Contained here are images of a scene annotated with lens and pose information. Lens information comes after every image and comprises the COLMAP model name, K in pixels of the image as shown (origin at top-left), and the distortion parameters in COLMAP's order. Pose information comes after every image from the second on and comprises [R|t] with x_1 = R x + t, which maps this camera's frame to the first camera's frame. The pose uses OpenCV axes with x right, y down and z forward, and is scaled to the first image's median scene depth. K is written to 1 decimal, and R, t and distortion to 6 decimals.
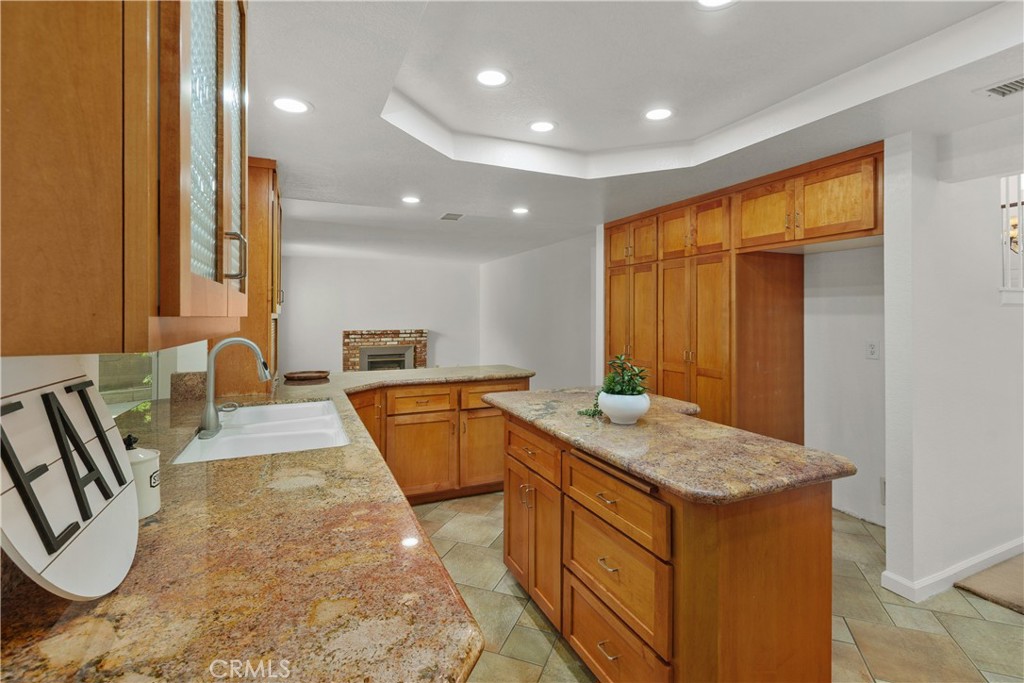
lens RADIAL K [[464.2, 0, 526.7], [0, 464.2, 311.7], [0, 0, 1]] dist [0.003596, -0.000838]
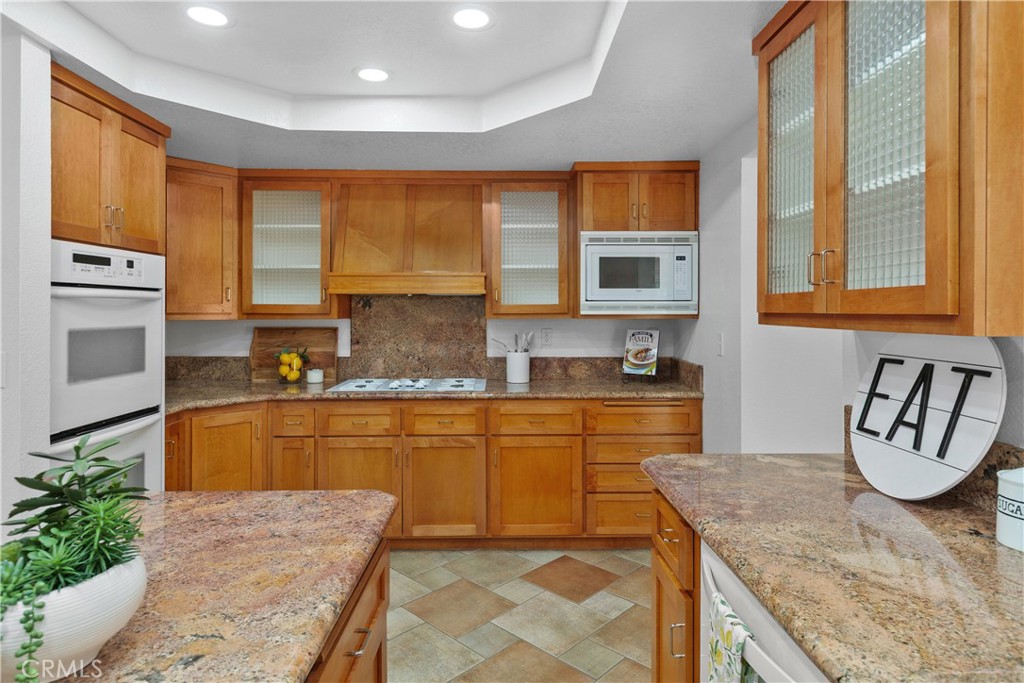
lens RADIAL K [[571.7, 0, 507.8], [0, 571.7, 309.9], [0, 0, 1]] dist [-0.002660, -0.001634]
pose [[-0.900381, 0.004648, 0.435077, -0.357725], [-0.000138, 0.999940, -0.010969, 0.013017], [-0.435102, -0.009936, -0.900326, 1.897679]]
